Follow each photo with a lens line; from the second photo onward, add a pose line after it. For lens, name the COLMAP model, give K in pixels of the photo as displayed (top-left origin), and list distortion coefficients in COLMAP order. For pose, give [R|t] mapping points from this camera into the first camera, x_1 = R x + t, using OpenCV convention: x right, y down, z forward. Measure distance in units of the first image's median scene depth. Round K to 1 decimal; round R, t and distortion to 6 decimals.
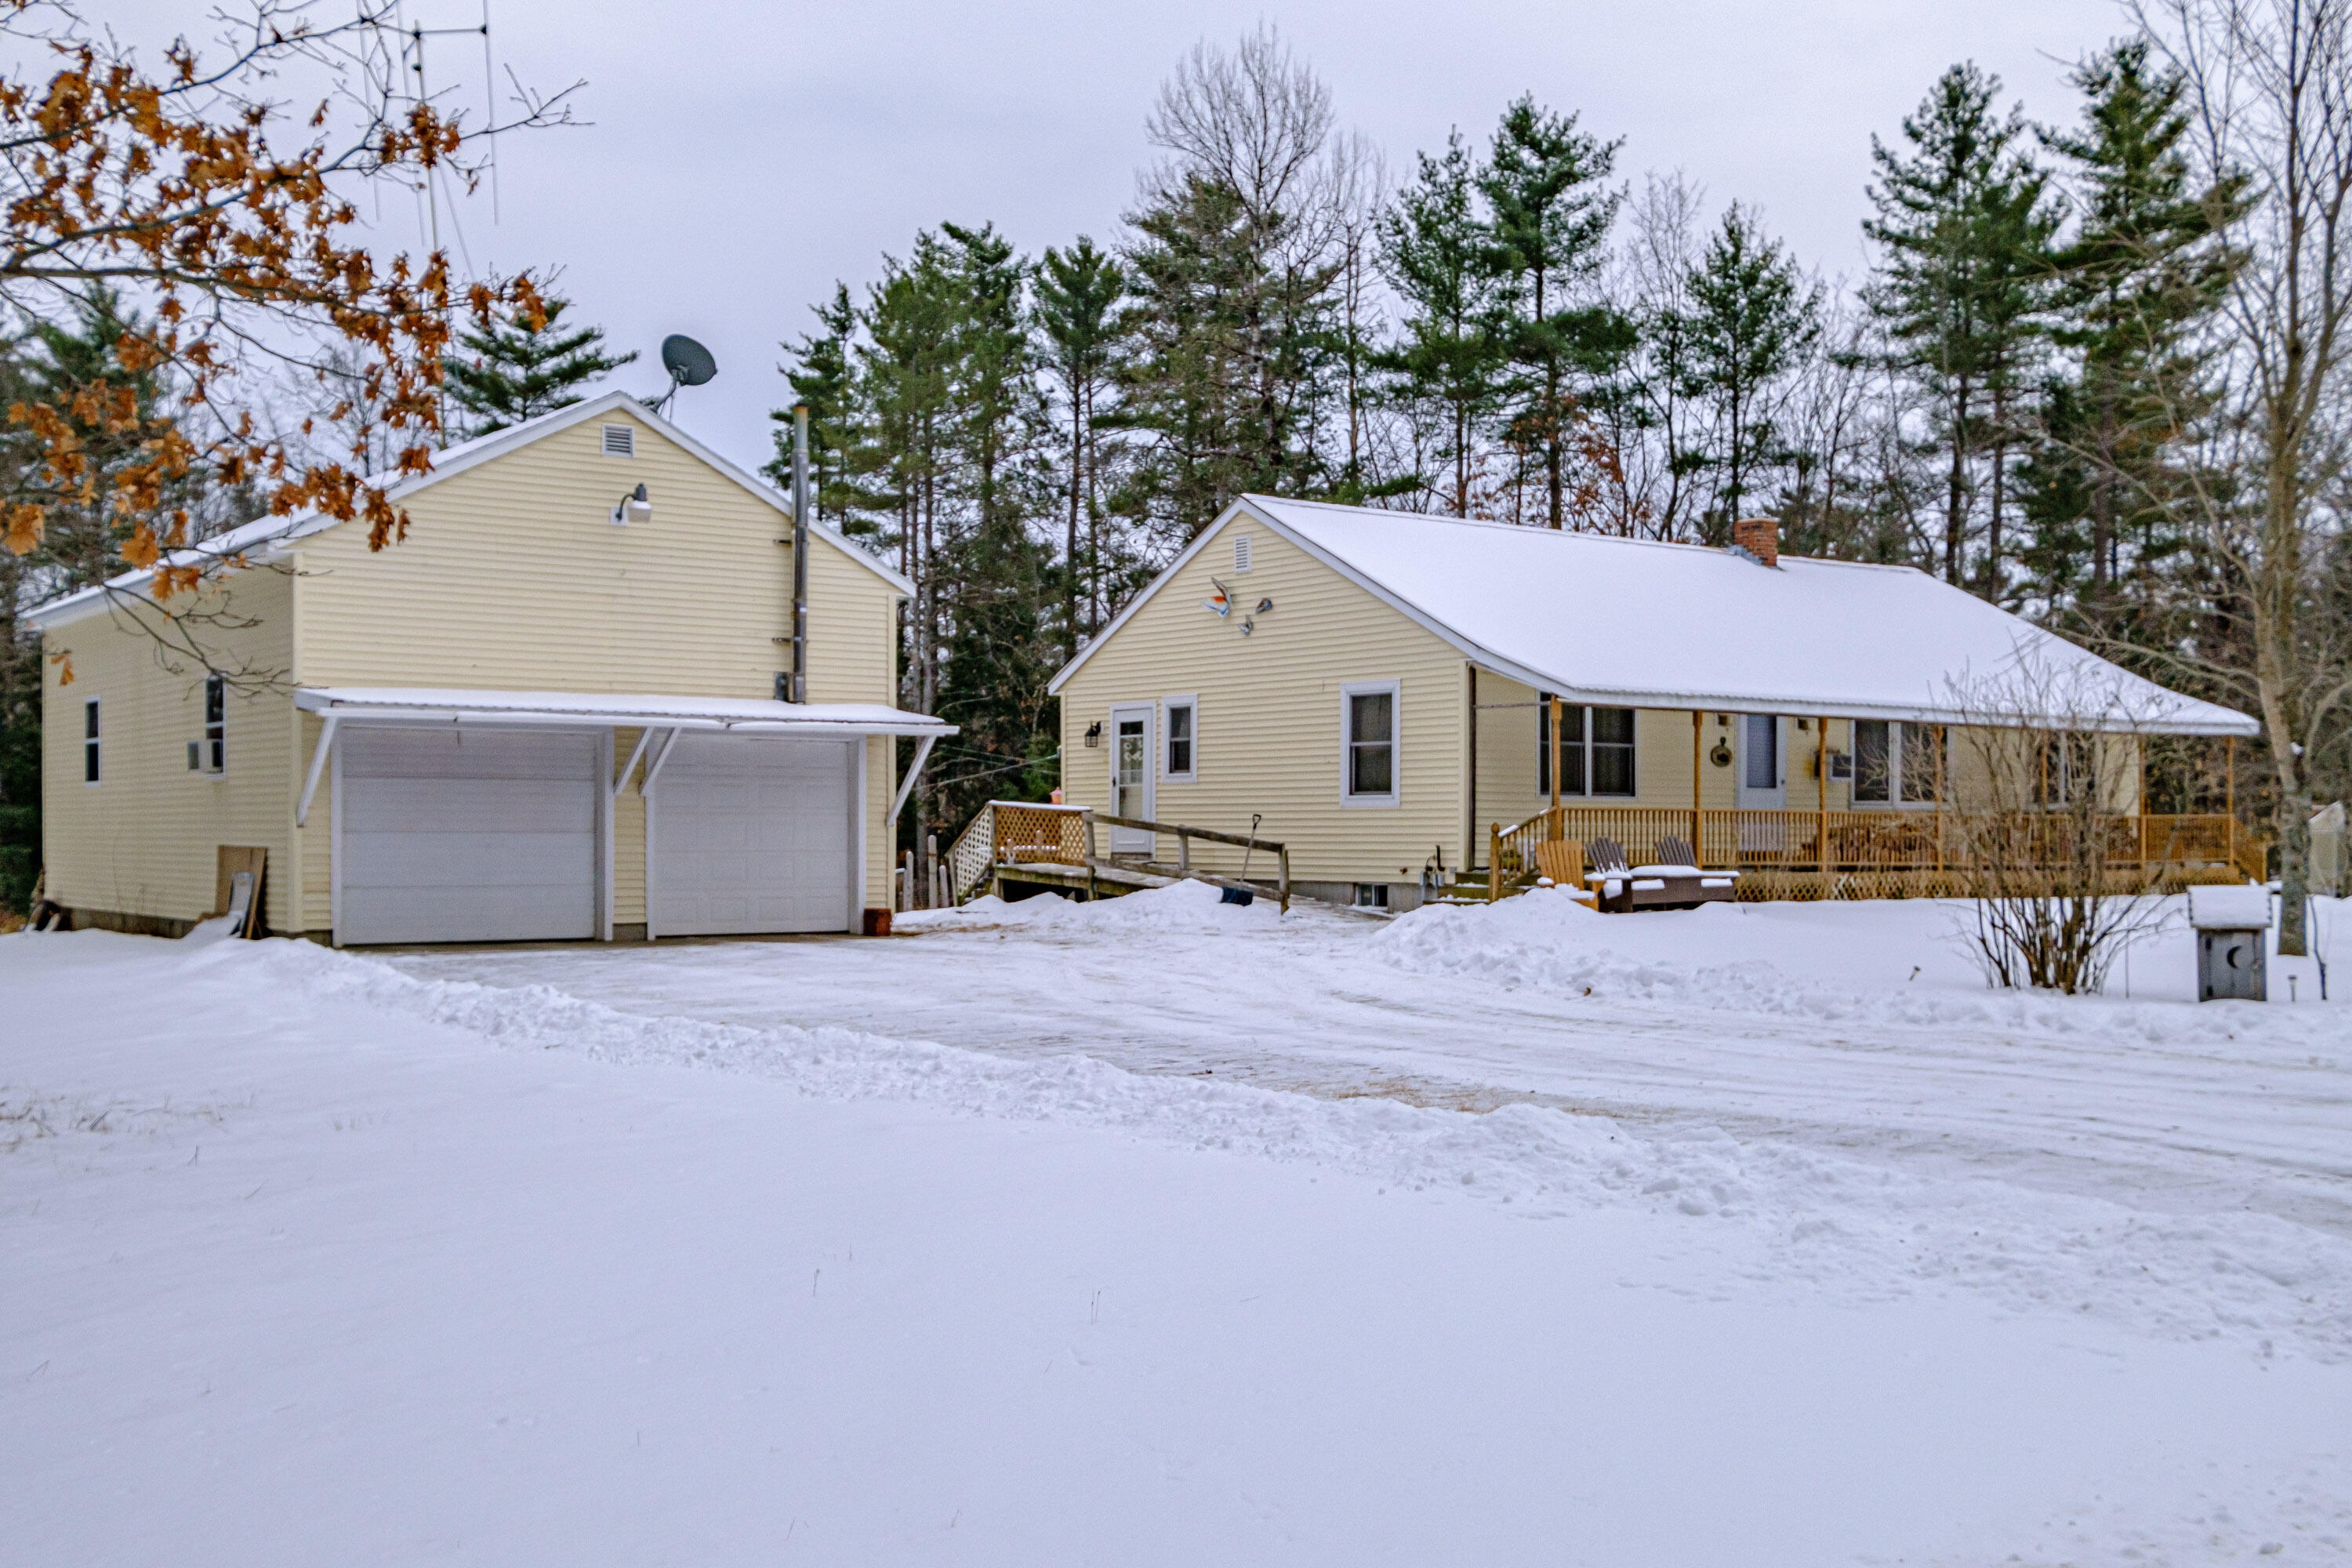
lens RADIAL K [[2217.6, 0, 1153.9], [0, 2217.6, 777.7], [0, 0, 1]] dist [0.000556, 0.014527]
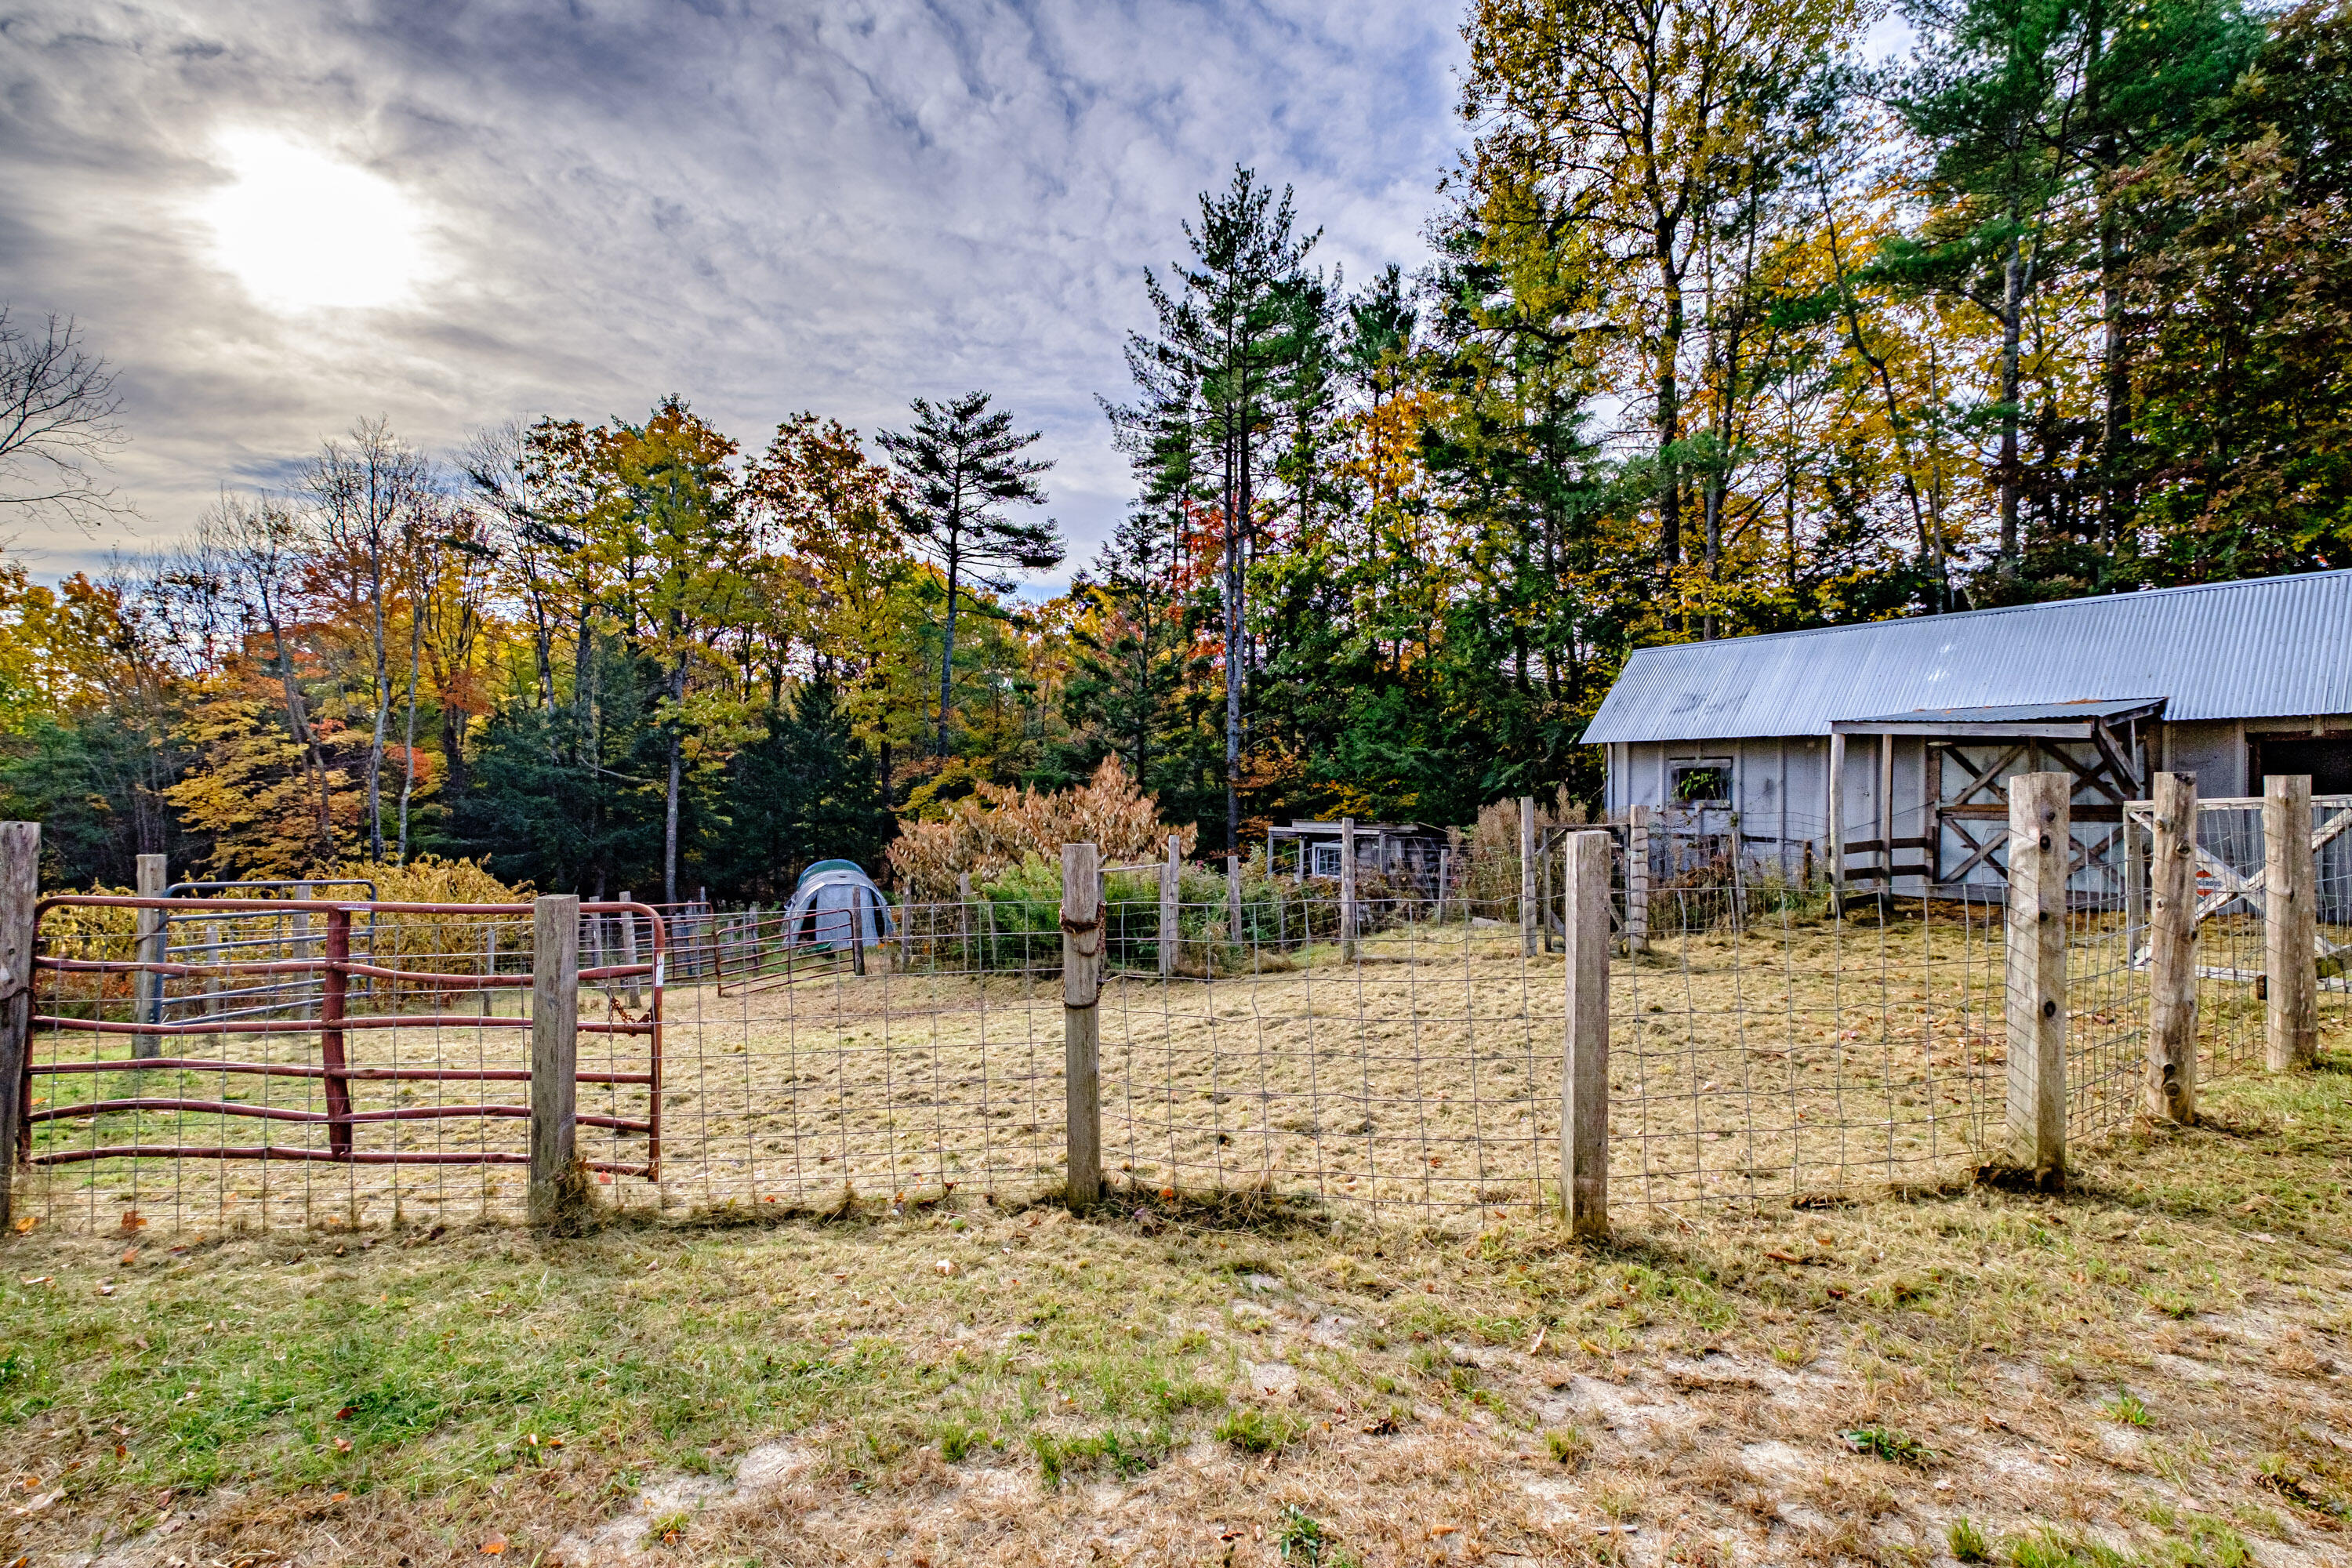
lens RADIAL K [[1020.2, 0, 1188.3], [0, 1020.2, 781.2], [0, 0, 1]] dist [0.029229, -0.032711]
pose [[0.984000, -0.000888, -0.178169, -0.123031], [0.004155, 0.999830, 0.017964, 0.028251], [0.178123, -0.018417, 0.983836, 1.429388]]
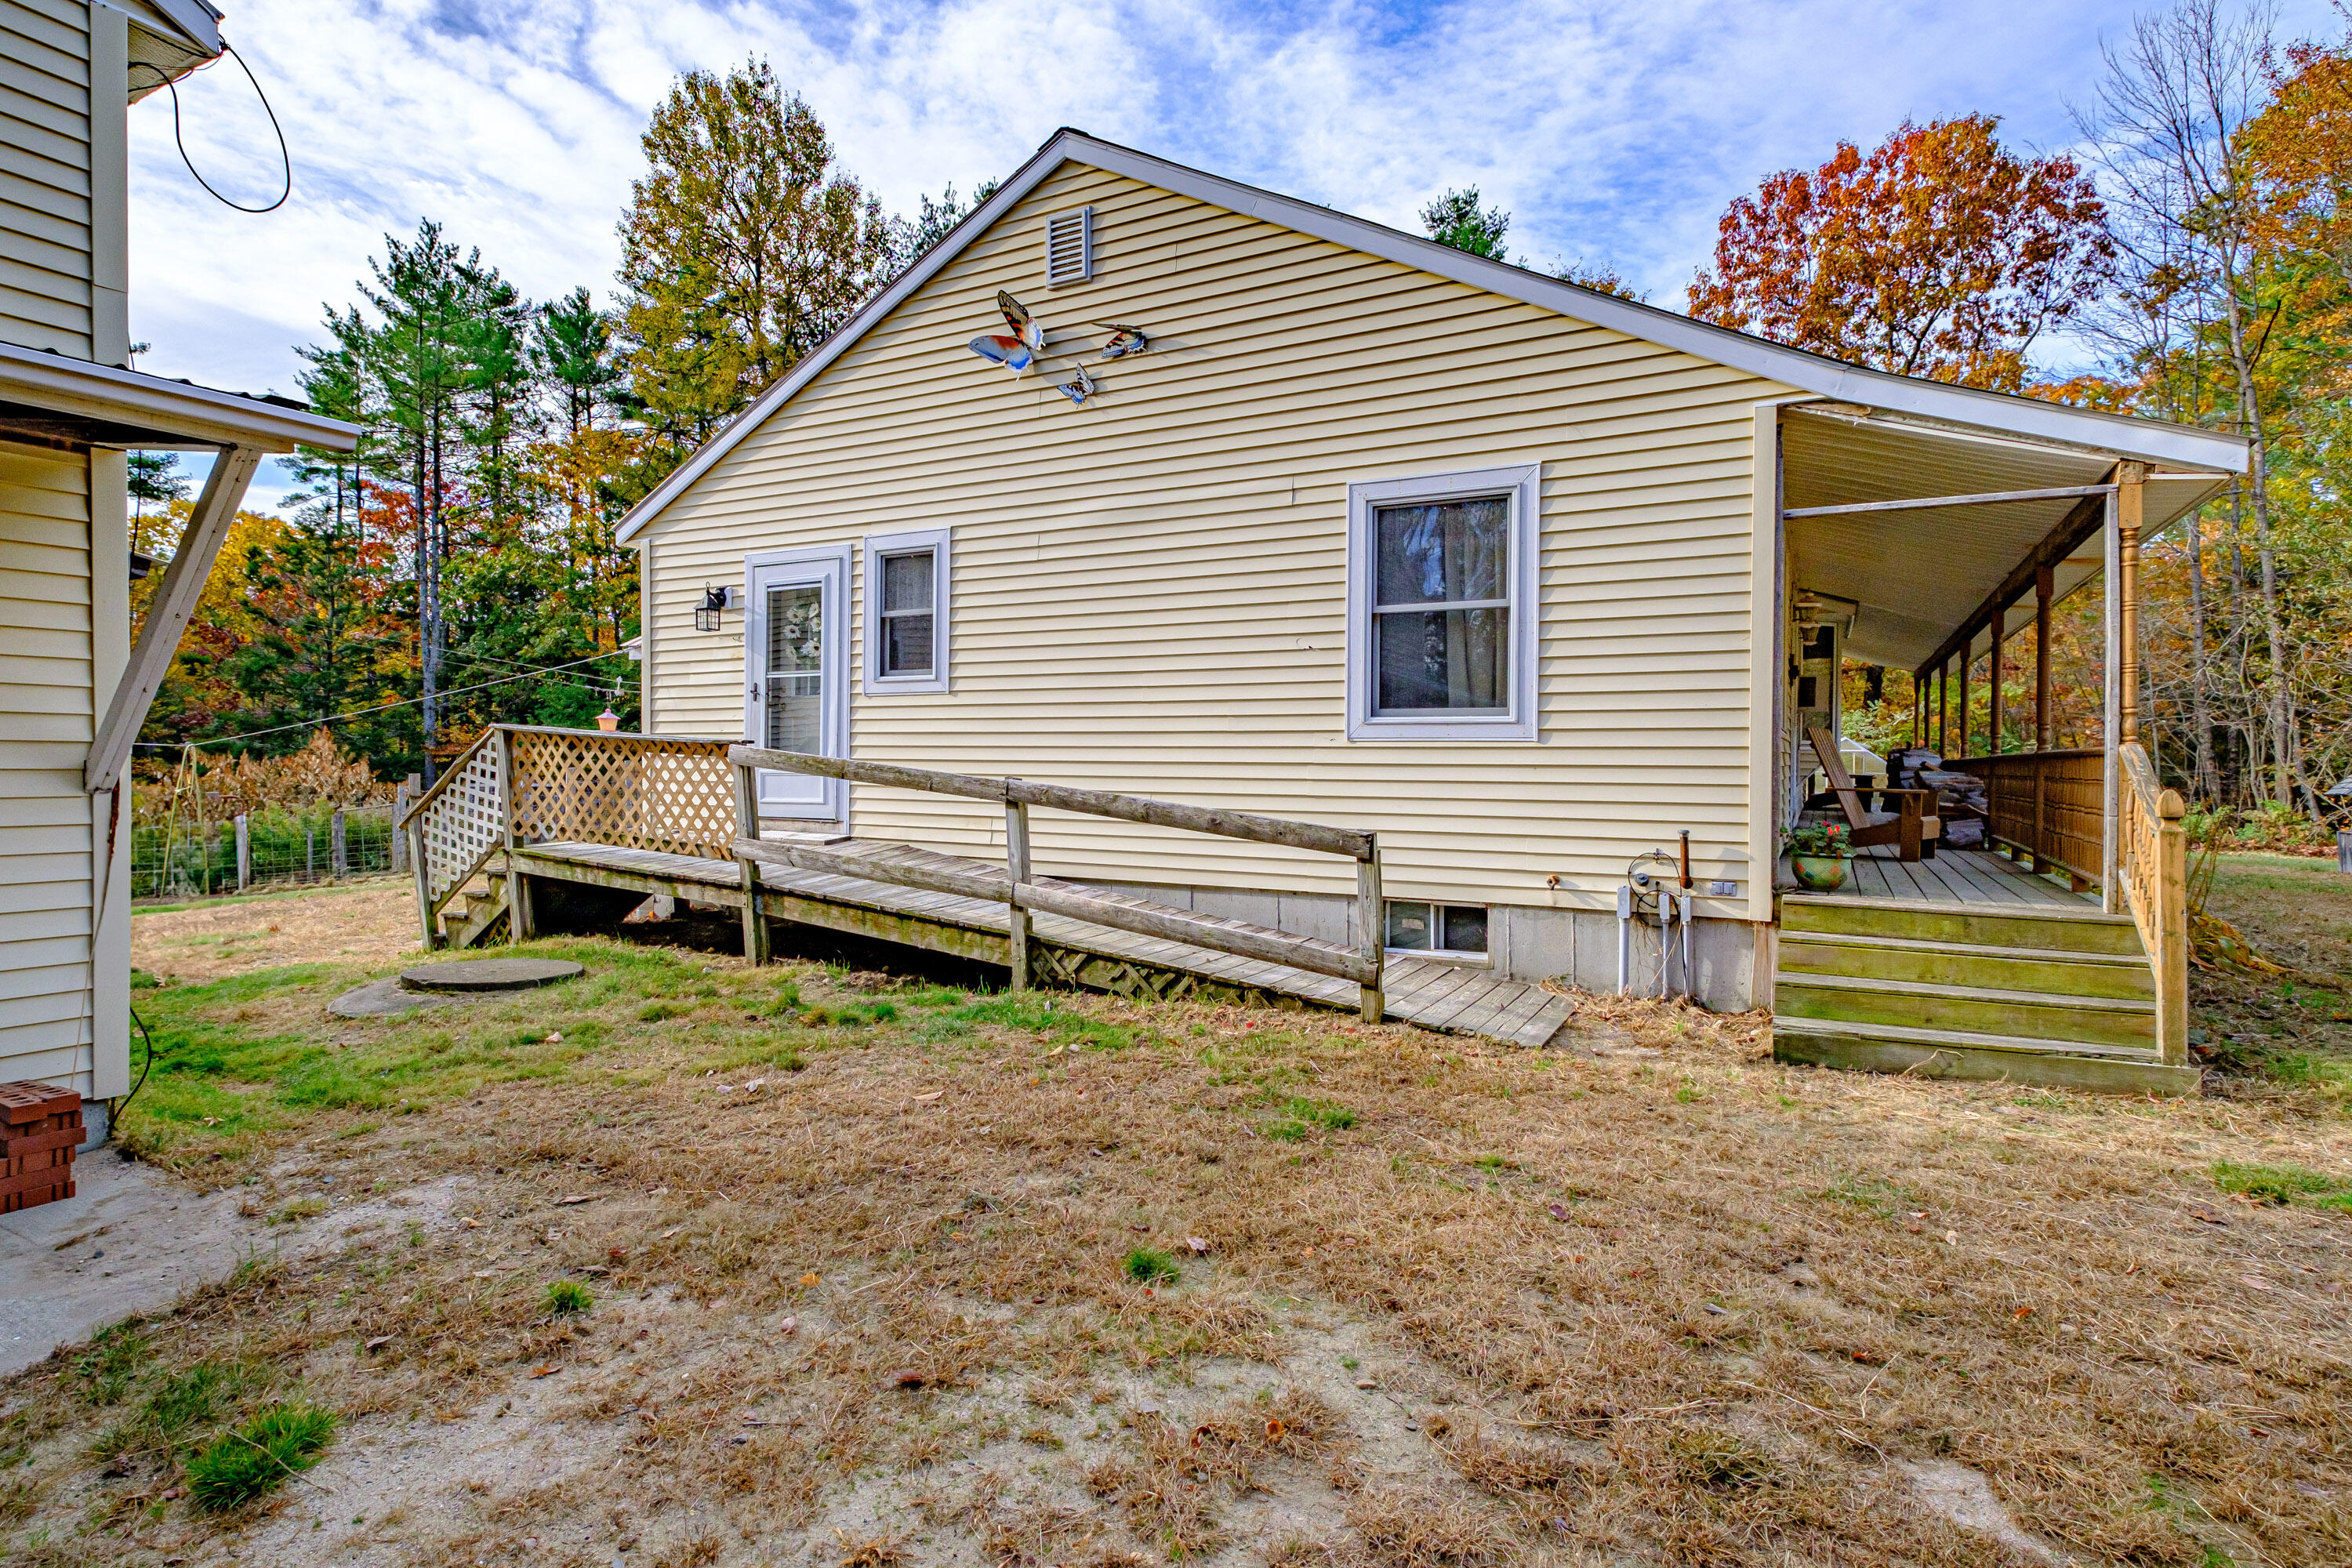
lens RADIAL K [[1177.5, 0, 1177.9], [0, 1177.5, 772.7], [0, 0, 1]] dist [0.029385, -0.025108]
pose [[0.902178, -0.000408, 0.431364, -0.052738], [-0.015035, 0.999362, 0.032392, 0.011301], [-0.431102, -0.035709, 0.901596, 0.709364]]
